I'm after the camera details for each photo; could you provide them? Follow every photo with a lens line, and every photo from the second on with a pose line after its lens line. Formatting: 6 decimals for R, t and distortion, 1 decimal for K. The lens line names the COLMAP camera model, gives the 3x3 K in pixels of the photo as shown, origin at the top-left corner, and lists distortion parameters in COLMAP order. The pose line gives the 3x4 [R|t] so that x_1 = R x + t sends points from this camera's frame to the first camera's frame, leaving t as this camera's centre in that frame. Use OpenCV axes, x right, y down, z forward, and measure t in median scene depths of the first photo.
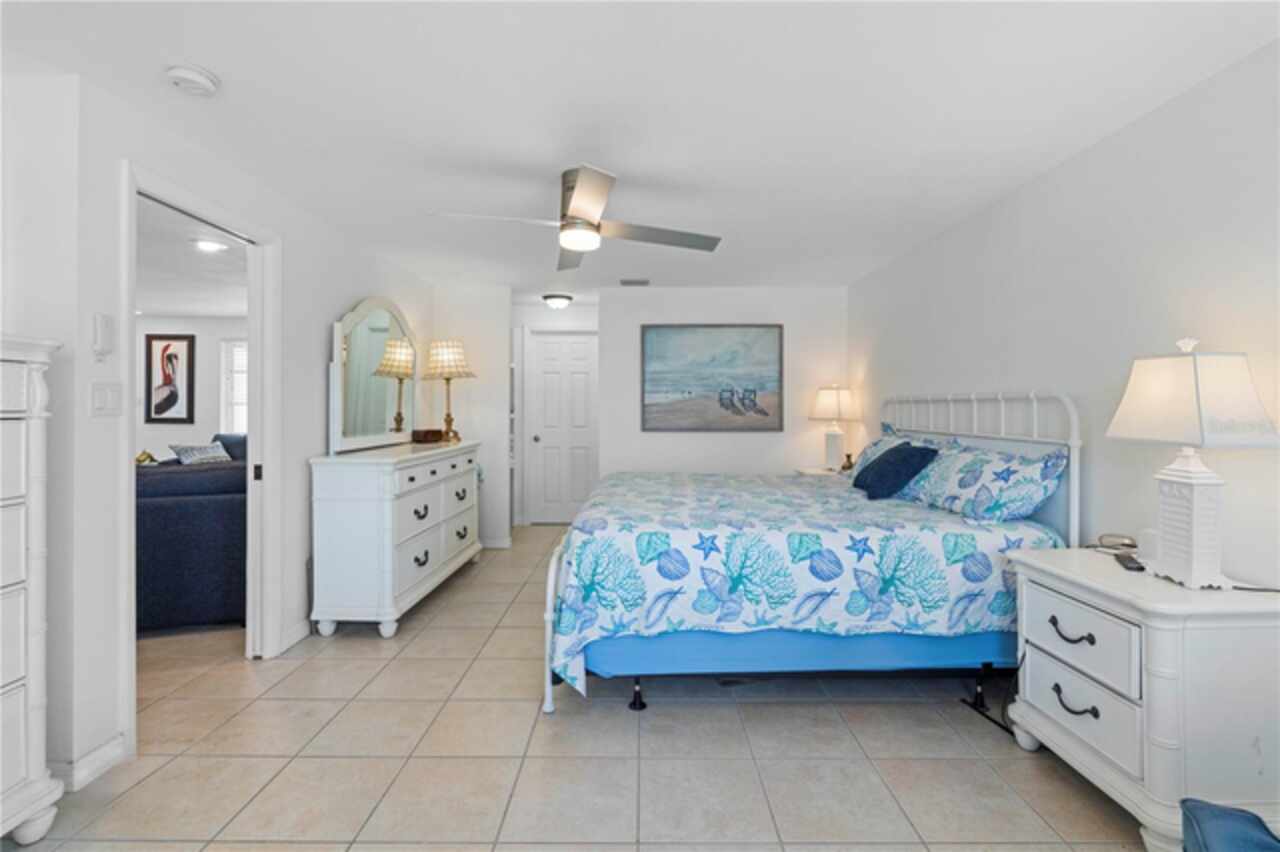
lens RADIAL K [[573.6, 0, 640.0], [0, 573.6, 426.0], [0, 0, 1]] dist [-0.001684, 0.000033]
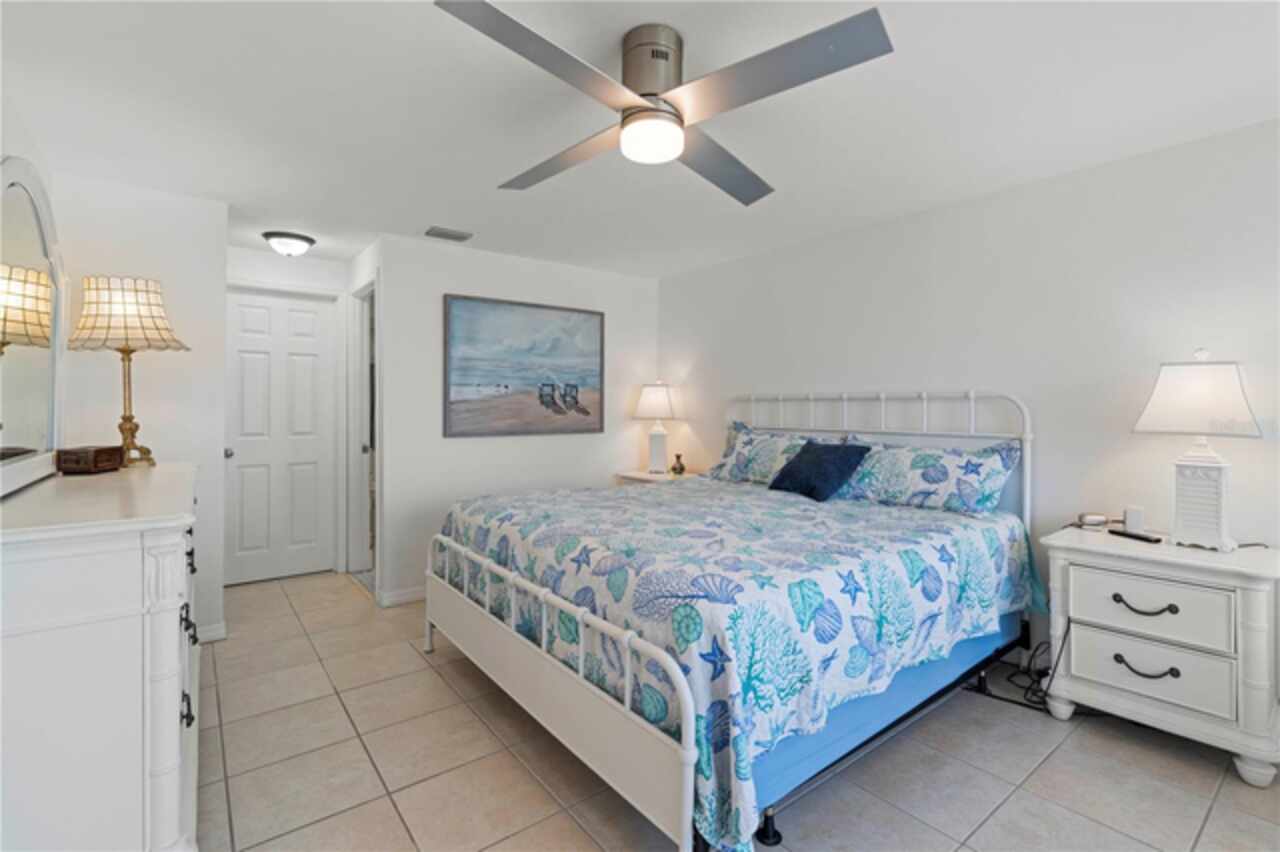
lens RADIAL K [[581.3, 0, 641.4], [0, 581.3, 417.9], [0, 0, 1]] dist [-0.001566, -0.000272]
pose [[0.788657, -0.010589, 0.614743, -0.411795], [0.017793, 0.999826, -0.005605, -0.011105], [-0.614576, 0.015358, 0.788708, 0.400970]]
